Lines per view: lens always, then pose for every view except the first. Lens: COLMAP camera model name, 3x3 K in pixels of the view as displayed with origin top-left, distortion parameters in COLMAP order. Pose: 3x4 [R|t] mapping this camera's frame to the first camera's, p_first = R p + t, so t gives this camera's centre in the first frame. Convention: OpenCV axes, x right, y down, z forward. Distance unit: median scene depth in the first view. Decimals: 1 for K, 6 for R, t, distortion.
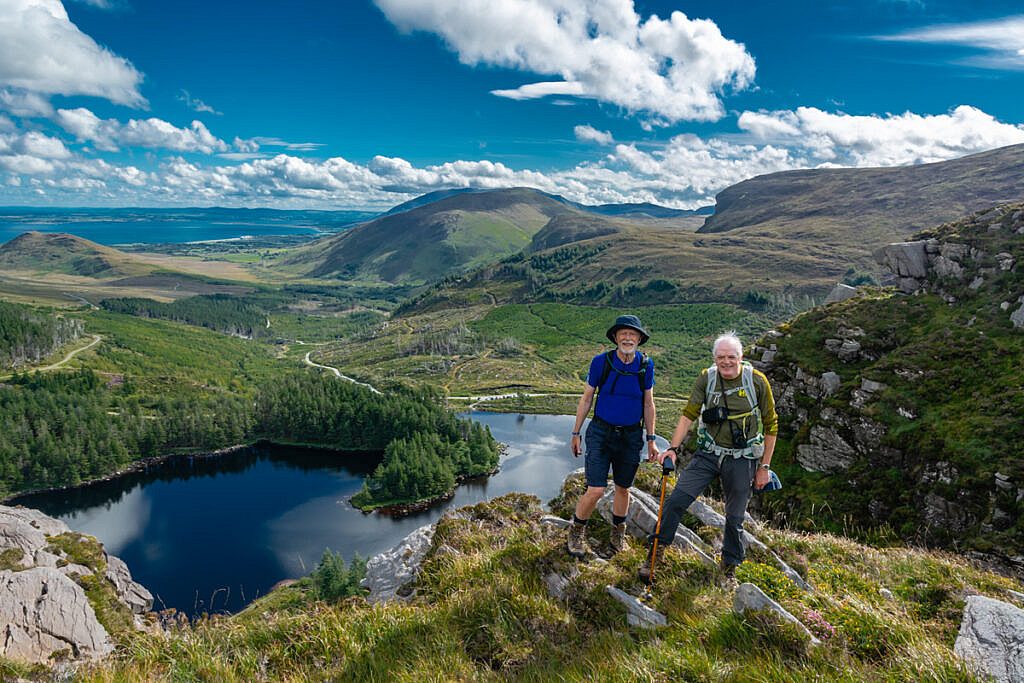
lens RADIAL K [[751.8, 0, 540.6], [0, 751.8, 353.8], [0, 0, 1]] dist [-0.037279, 0.047209]
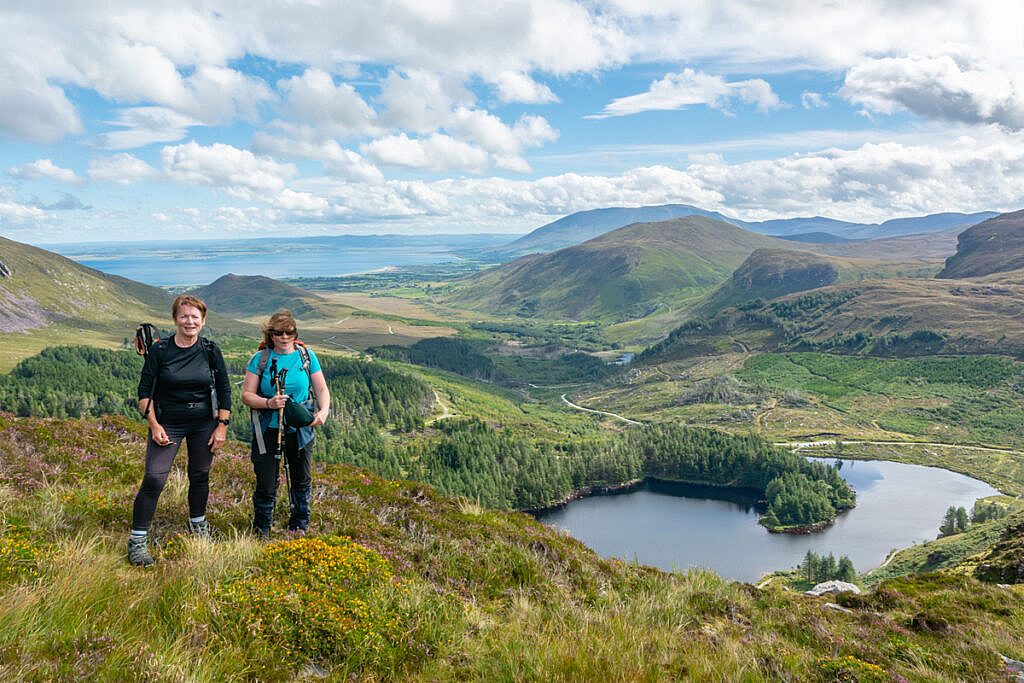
lens RADIAL K [[849.3, 0, 512.1], [0, 849.3, 337.0], [0, 0, 1]] dist [0.008060, -0.014078]
pose [[0.981747, -0.008804, -0.189990, -0.191047], [-0.002075, 0.998373, -0.056985, -0.023030], [0.190183, 0.056339, 0.980131, -0.282015]]
